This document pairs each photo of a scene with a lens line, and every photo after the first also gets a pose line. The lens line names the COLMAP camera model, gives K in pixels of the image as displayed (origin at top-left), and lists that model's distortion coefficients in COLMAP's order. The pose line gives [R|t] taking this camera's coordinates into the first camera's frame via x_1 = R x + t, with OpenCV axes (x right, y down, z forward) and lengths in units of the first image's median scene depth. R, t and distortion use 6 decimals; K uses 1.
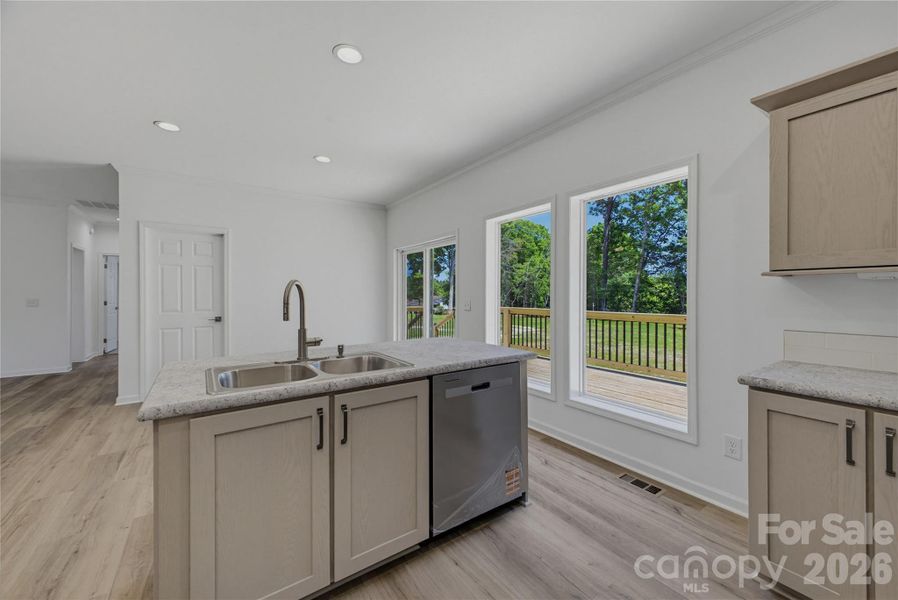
lens RADIAL K [[359.0, 0, 448.6], [0, 359.0, 296.4], [0, 0, 1]] dist [0.015580, -0.000104]
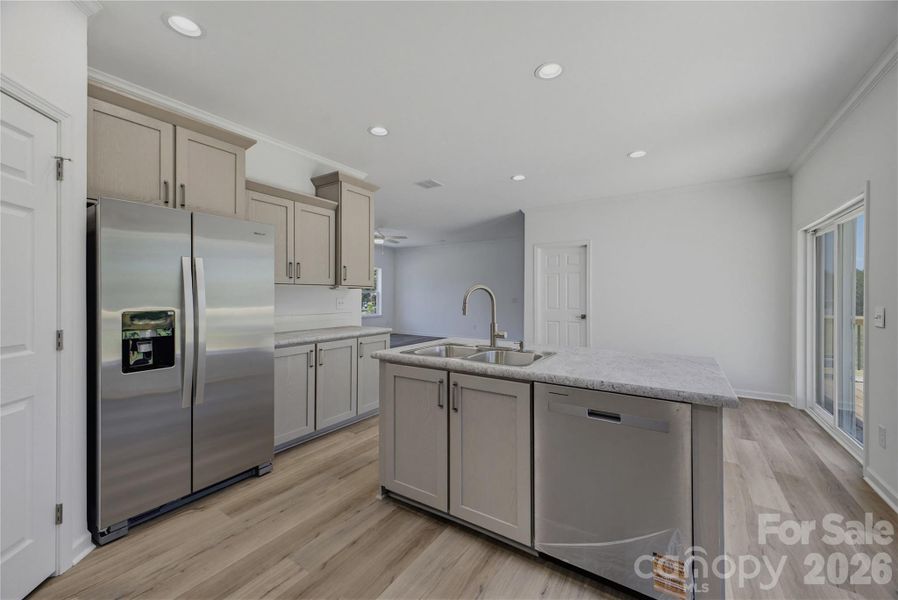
lens RADIAL K [[353.1, 0, 449.2], [0, 353.1, 296.1], [0, 0, 1]] dist [0.011834, -0.000105]
pose [[0.367959, 0.005310, -0.929827, 0.657522], [-0.010780, 0.999941, 0.001444, -0.005996], [0.929779, 0.009492, 0.367995, 0.382721]]
